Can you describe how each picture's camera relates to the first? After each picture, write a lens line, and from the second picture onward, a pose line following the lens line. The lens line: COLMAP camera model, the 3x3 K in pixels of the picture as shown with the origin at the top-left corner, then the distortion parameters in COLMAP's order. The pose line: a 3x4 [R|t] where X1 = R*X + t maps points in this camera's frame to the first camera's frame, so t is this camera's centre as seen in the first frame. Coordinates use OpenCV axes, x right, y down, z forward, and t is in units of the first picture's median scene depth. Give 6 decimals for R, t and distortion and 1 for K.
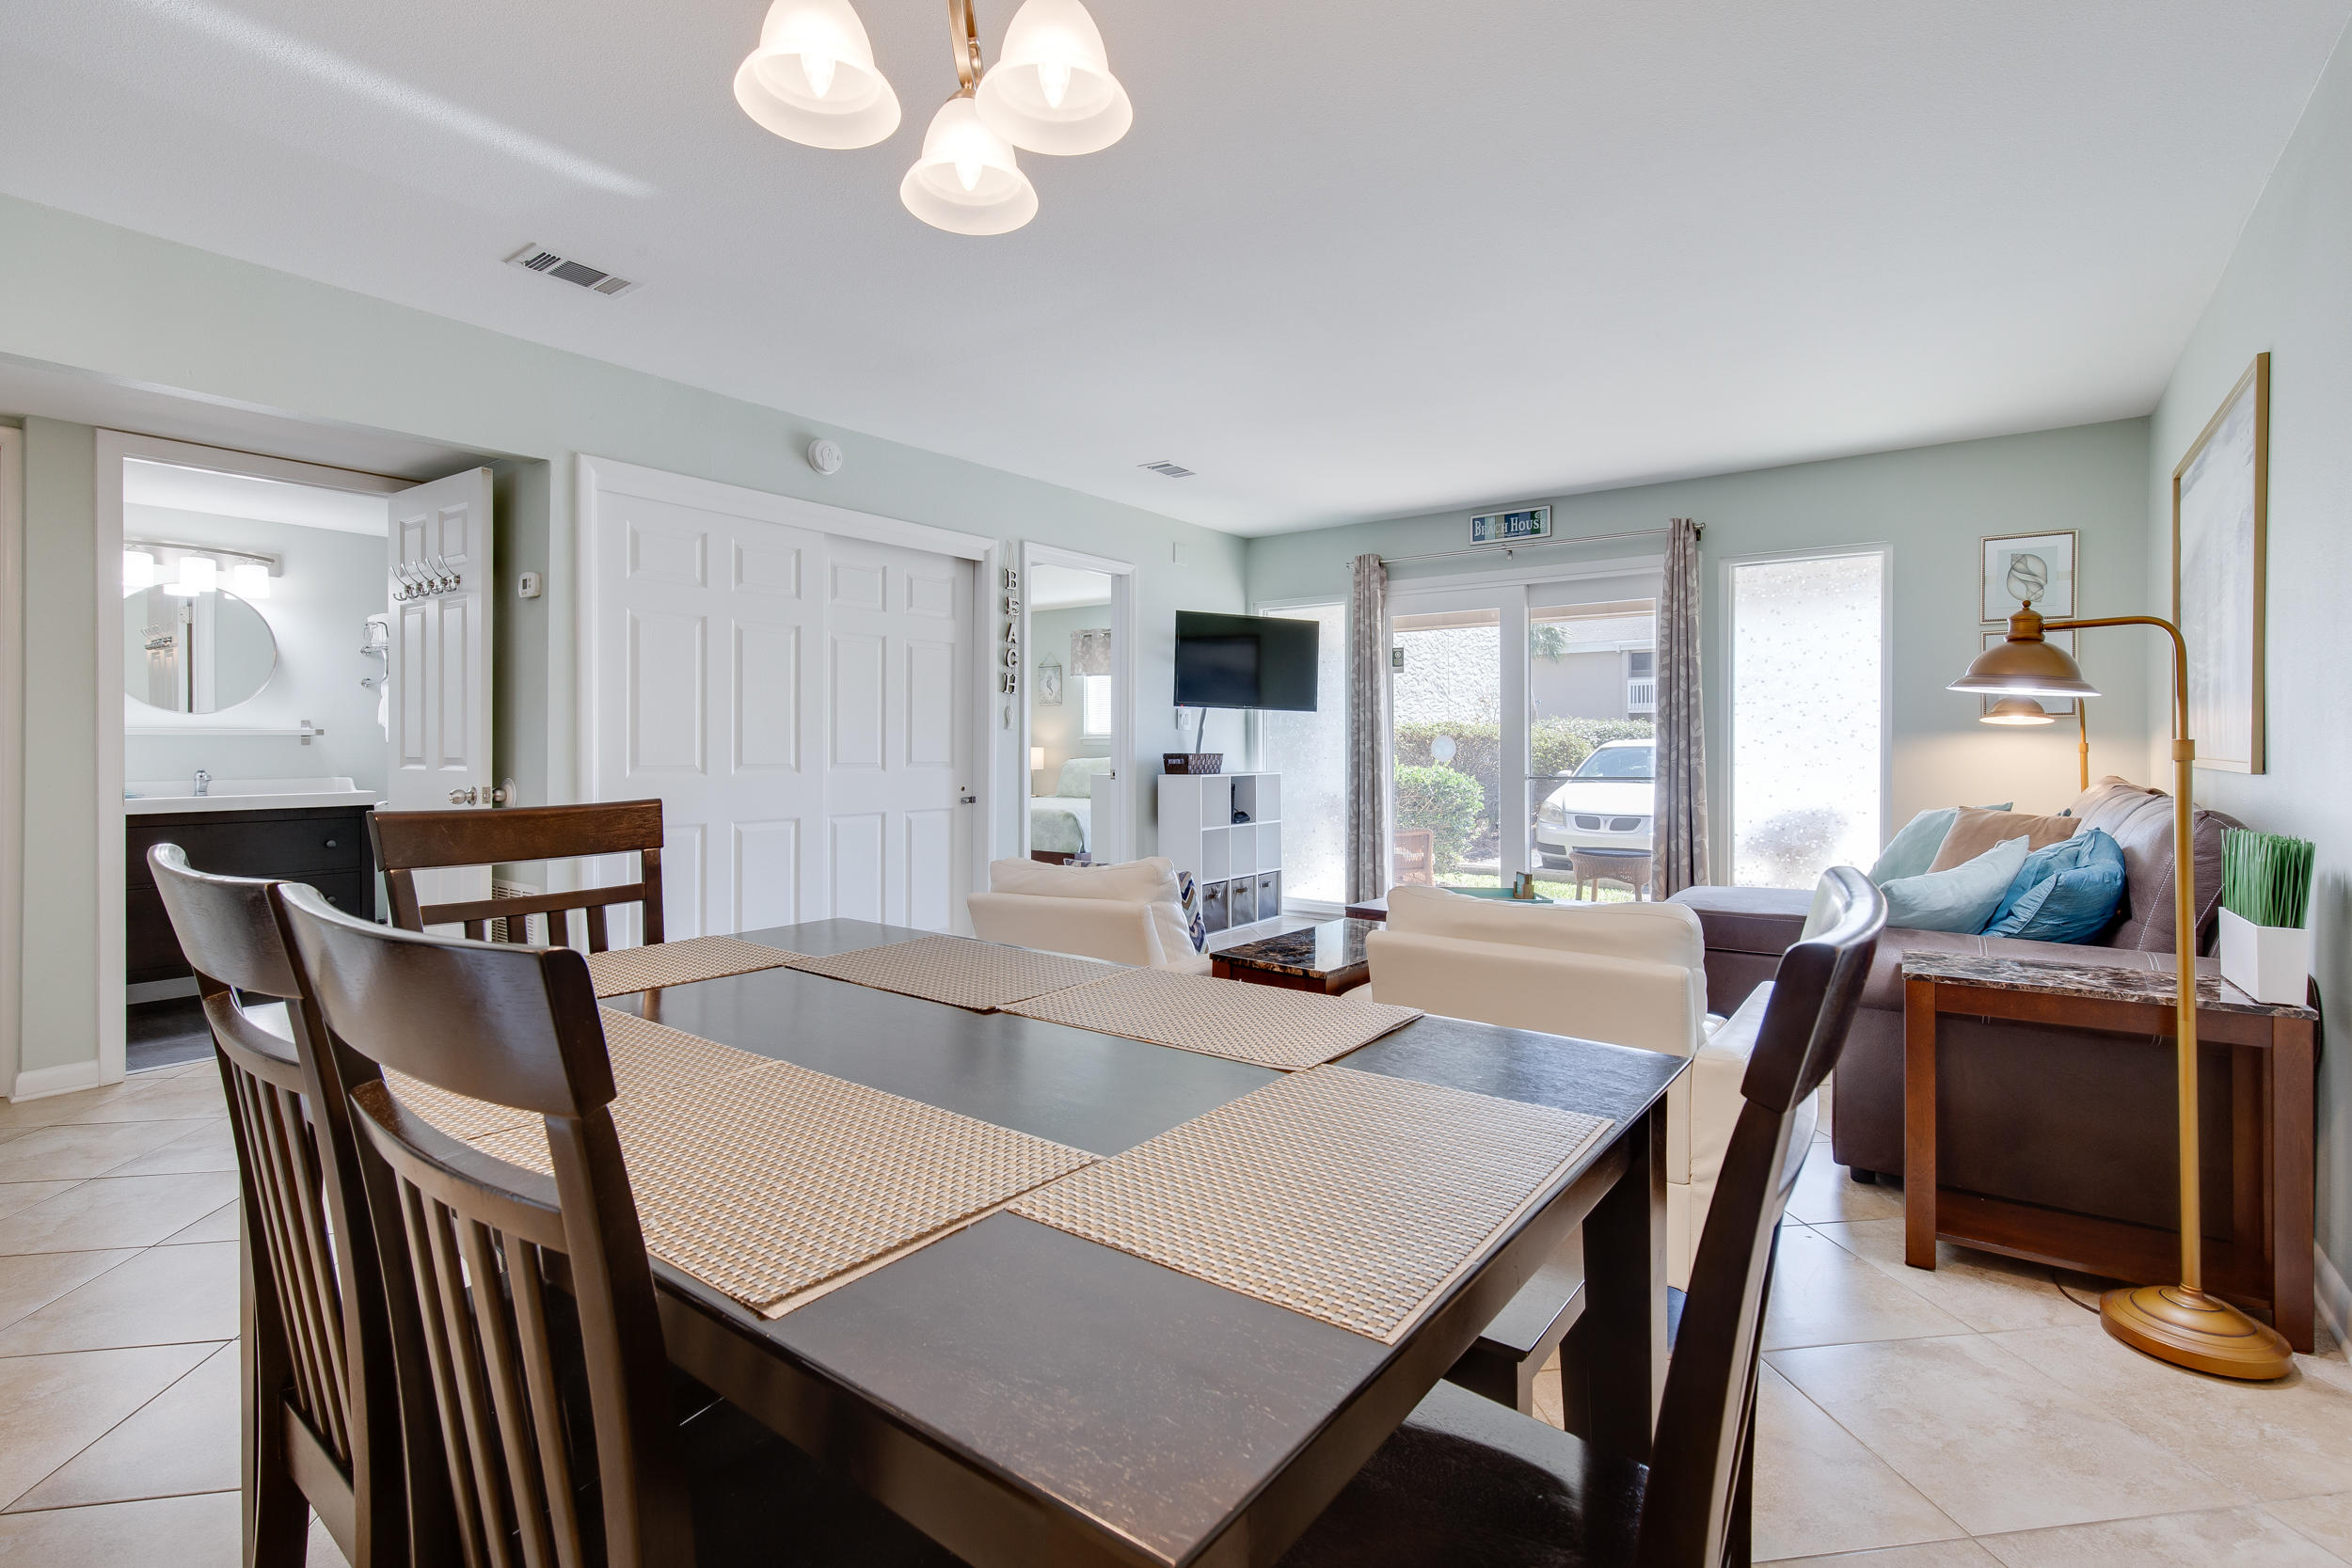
lens RADIAL K [[1080.6, 0, 1187.0], [0, 1080.6, 746.8], [0, 0, 1]] dist [-0.000177, -0.000462]
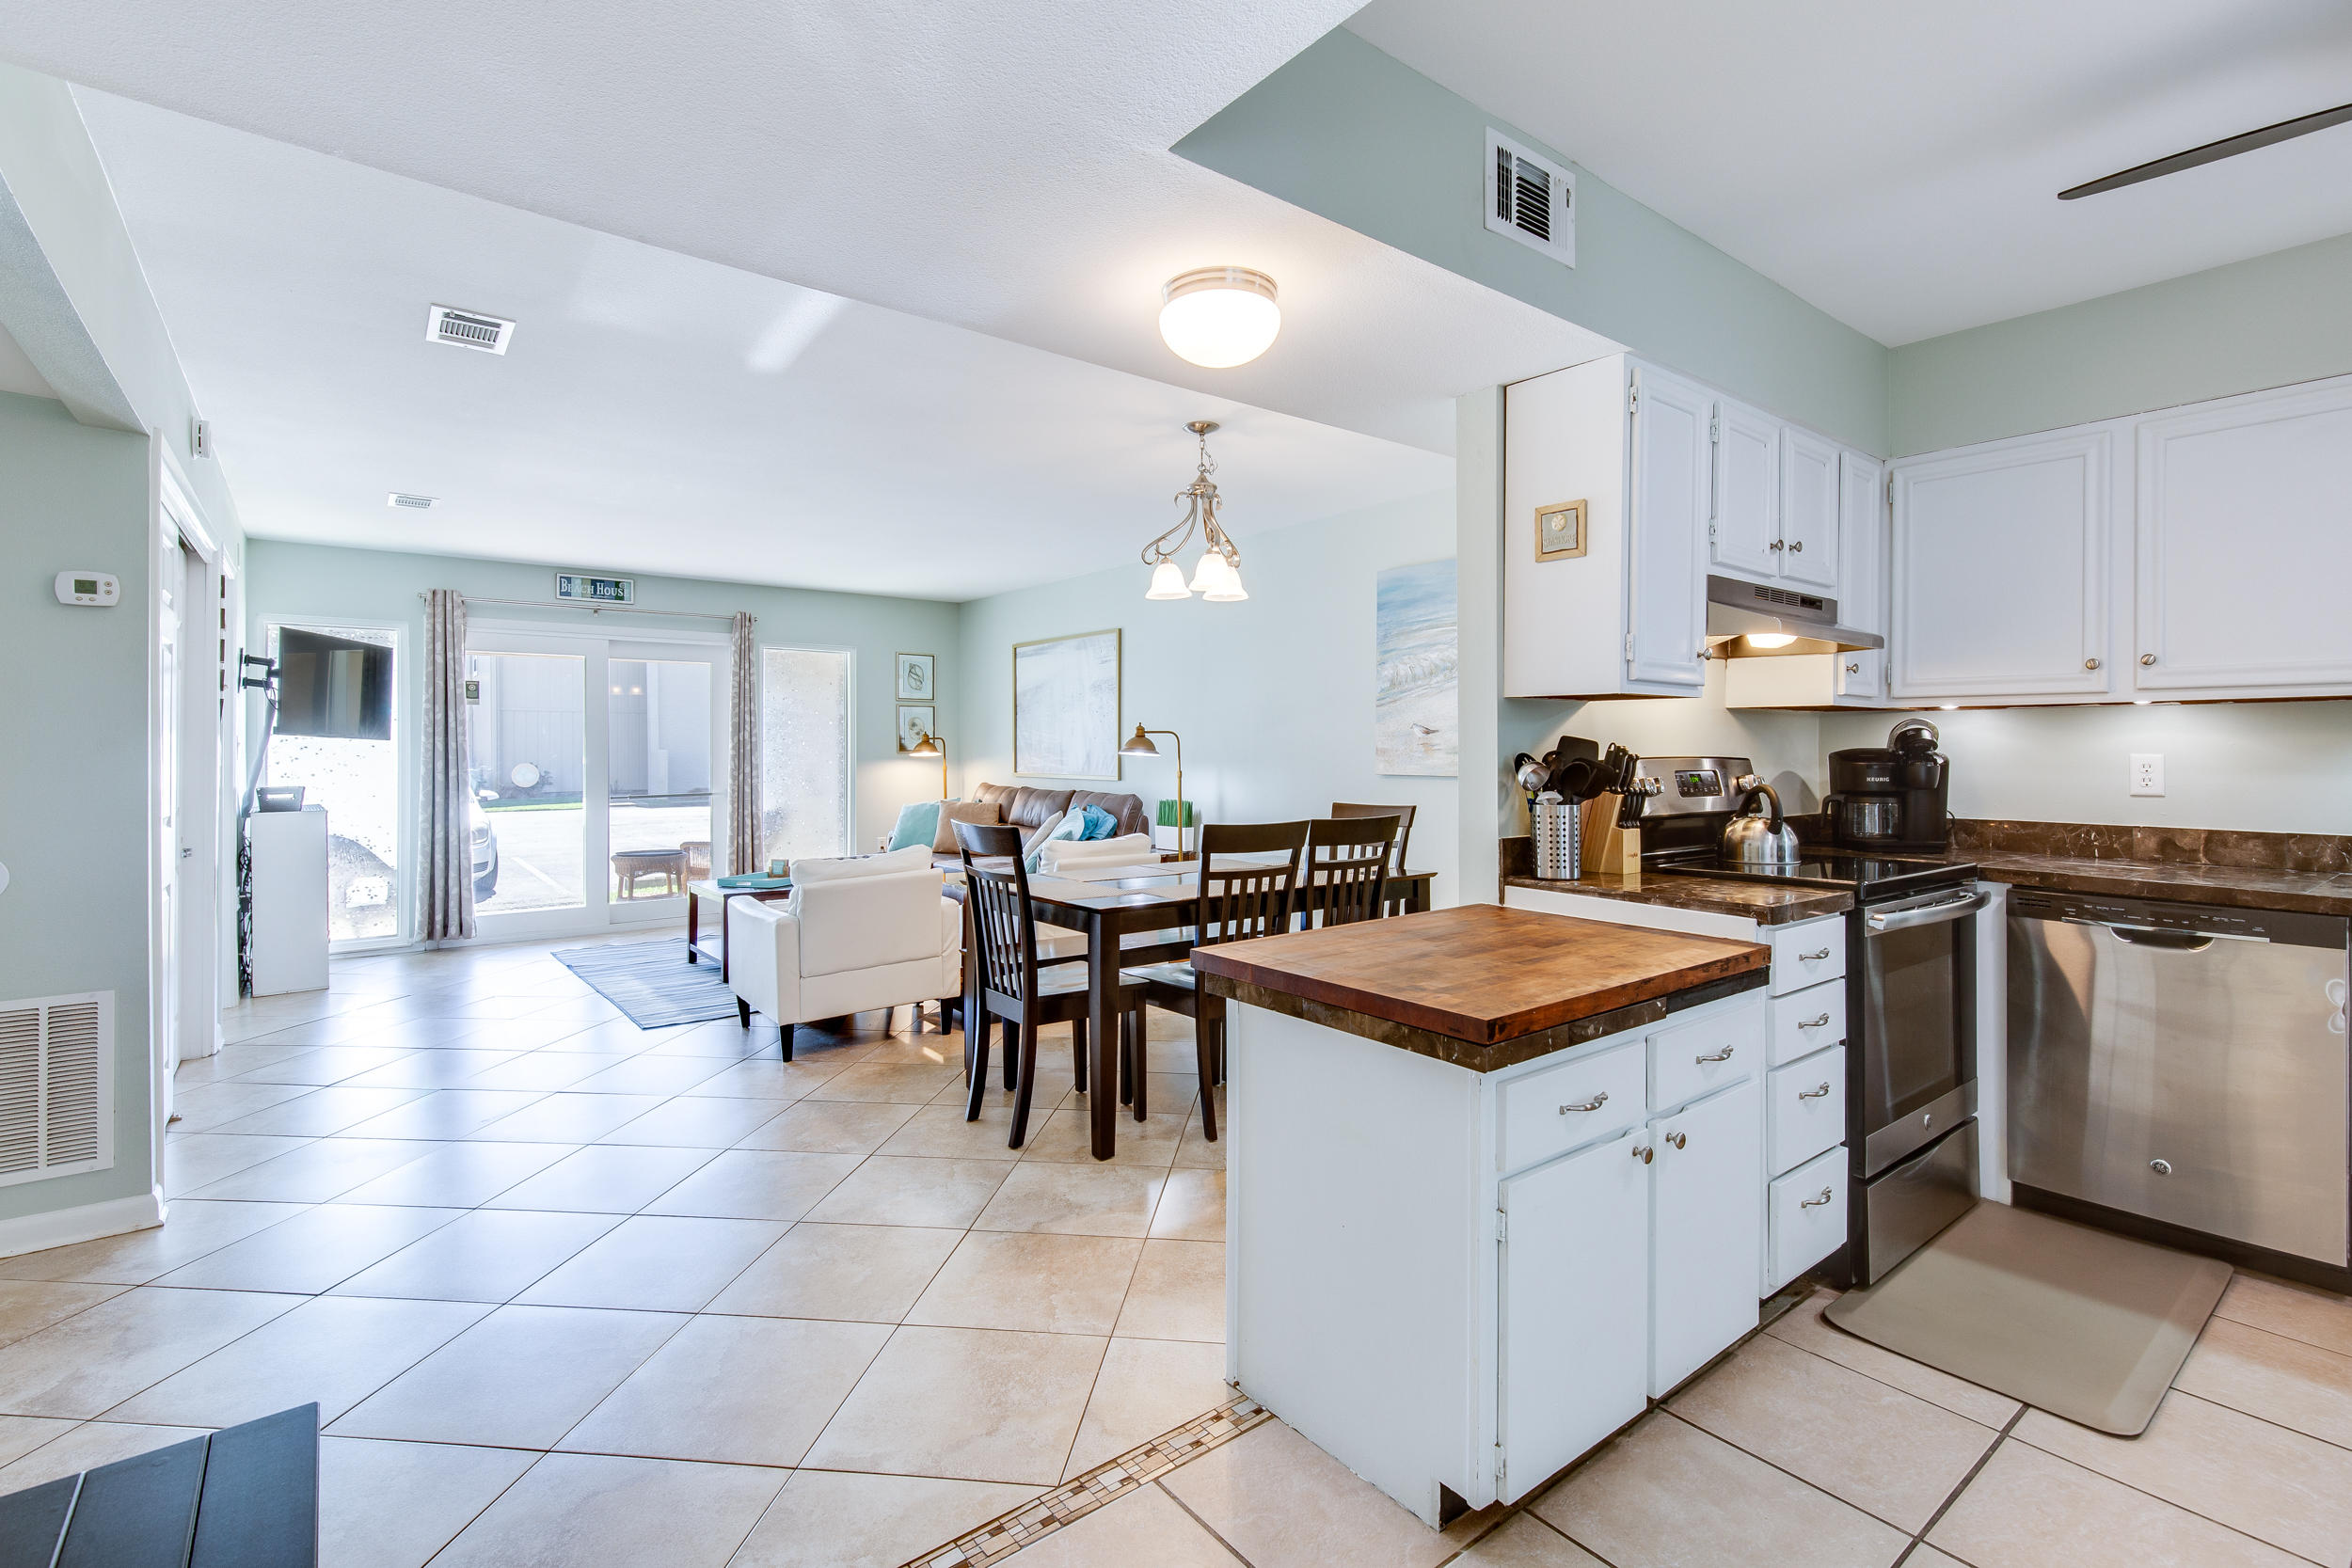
lens RADIAL K [[1066.3, 0, 1193.0], [0, 1066.3, 758.3], [0, 0, 1]] dist [0.005181, -0.000447]
pose [[0.260888, -0.008410, 0.965332, -0.753701], [0.005035, 0.999960, 0.007351, -0.024181], [-0.965356, 0.002943, 0.260920, 0.054653]]
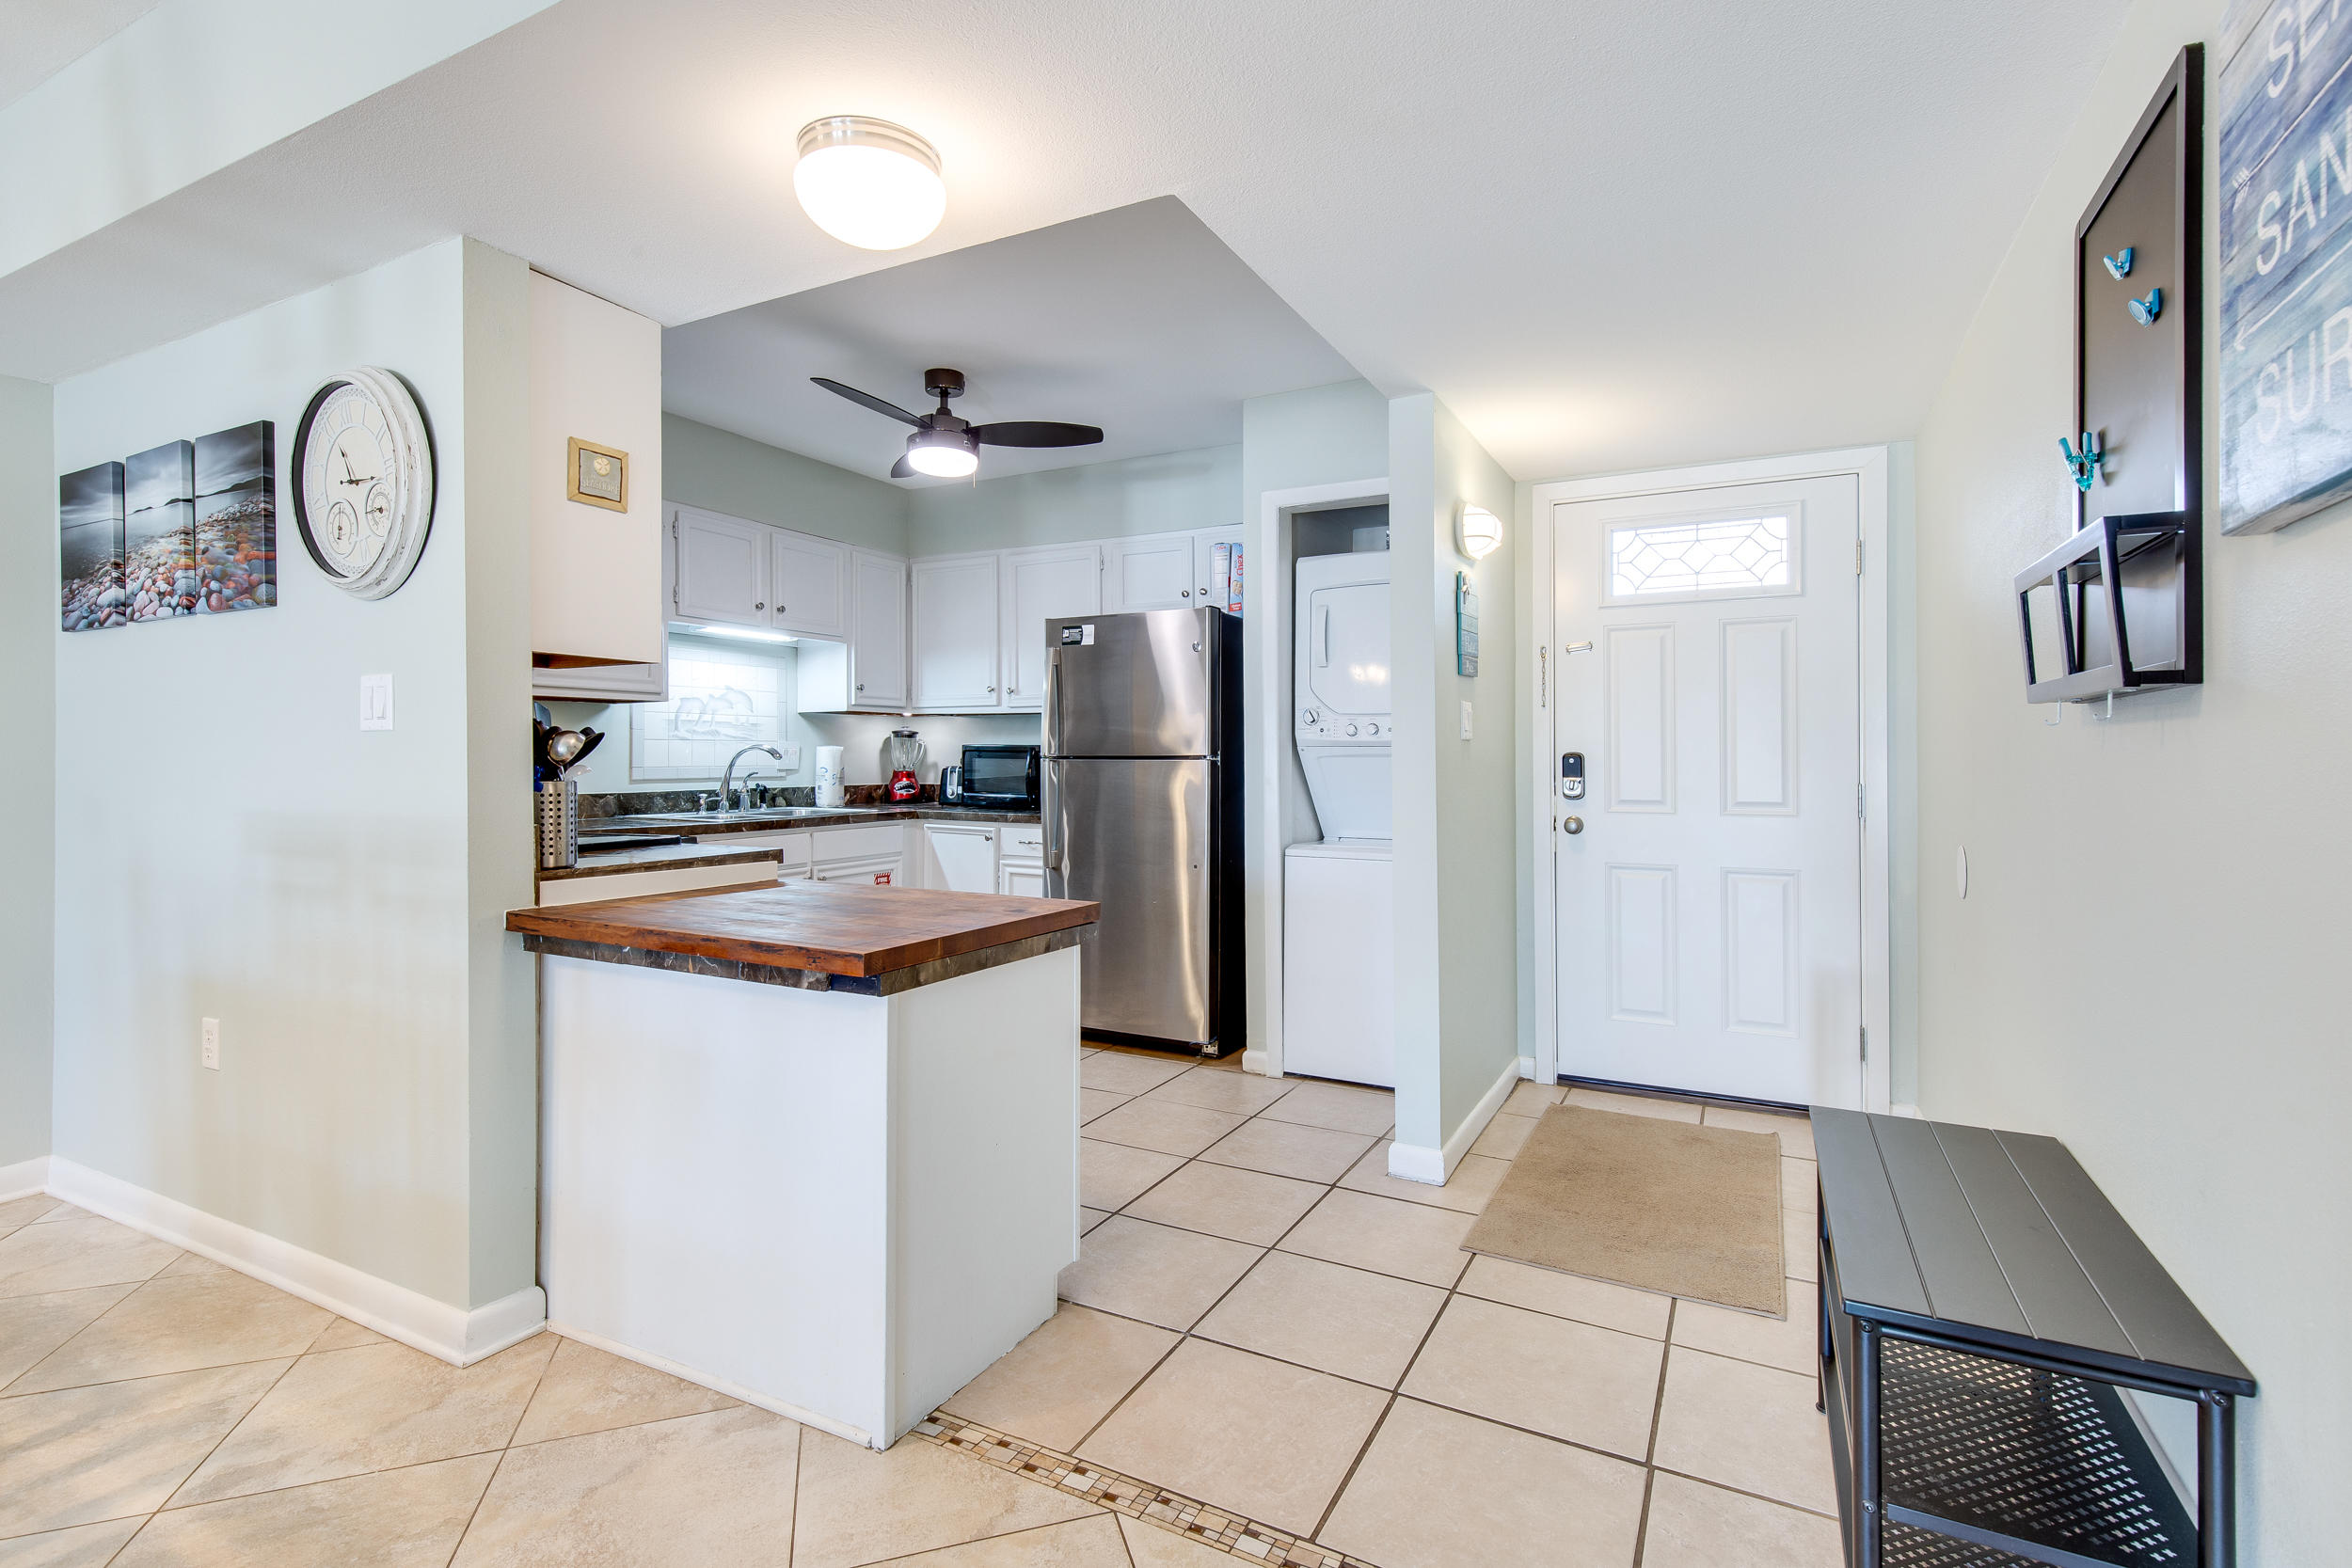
lens RADIAL K [[1090.1, 0, 1183.2], [0, 1090.1, 785.7], [0, 0, 1]] dist [0.021867, -0.010666]
pose [[-0.987965, 0.005244, -0.154590, -0.435767], [0.000448, 0.999518, 0.031048, -0.010835], [0.154678, 0.030605, -0.987491, 0.463007]]
